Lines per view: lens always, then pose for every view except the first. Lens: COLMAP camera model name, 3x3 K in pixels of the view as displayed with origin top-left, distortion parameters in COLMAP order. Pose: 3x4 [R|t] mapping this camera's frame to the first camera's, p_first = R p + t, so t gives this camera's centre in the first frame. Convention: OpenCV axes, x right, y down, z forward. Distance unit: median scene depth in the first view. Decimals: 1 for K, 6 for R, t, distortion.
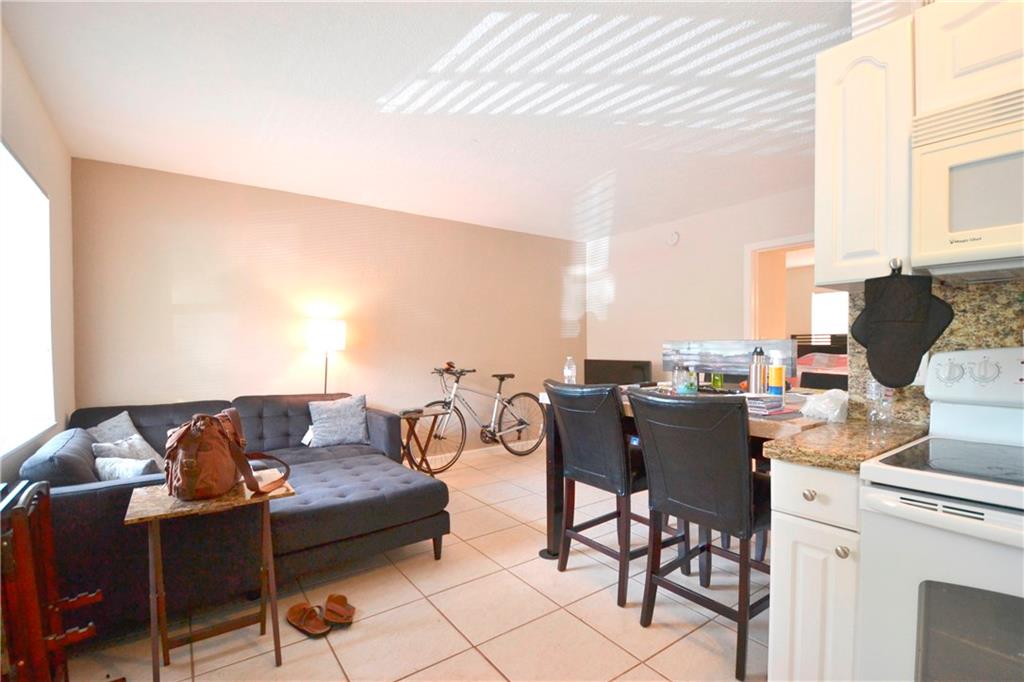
lens RADIAL K [[466.3, 0, 514.1], [0, 466.3, 356.7], [0, 0, 1]] dist [0.015436, -0.027403]
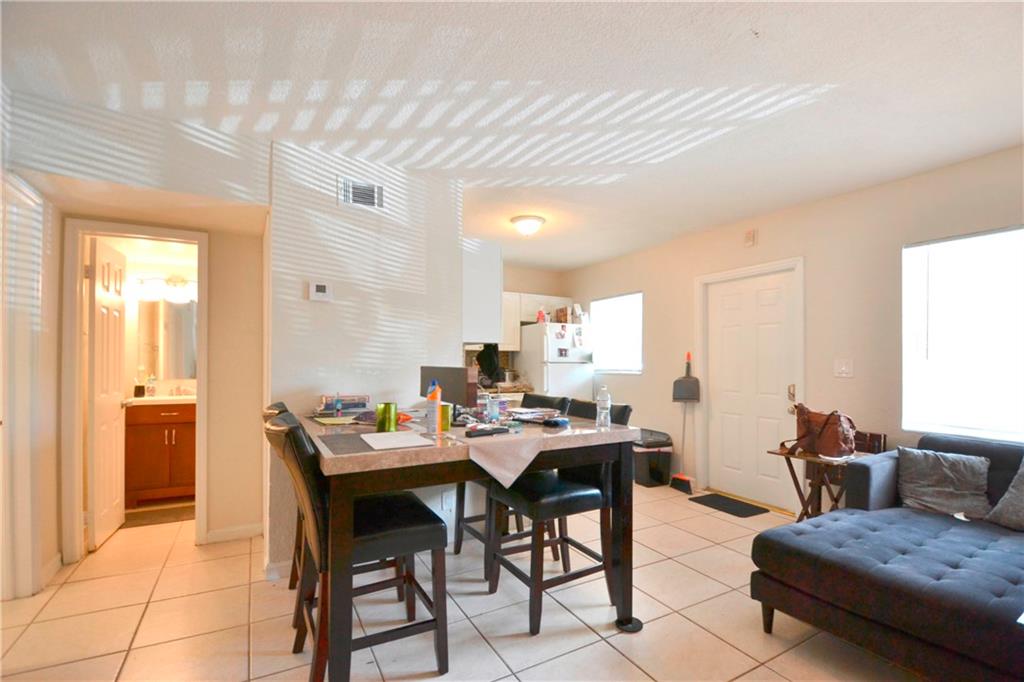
lens RADIAL K [[454.3, 0, 522.7], [0, 454.3, 356.6], [0, 0, 1]] dist [0.015400, -0.023898]
pose [[-0.995472, 0.004872, 0.094934, 0.235400], [0.006096, 0.999902, 0.012611, -0.077463], [-0.094863, 0.013133, -0.995404, 2.281137]]
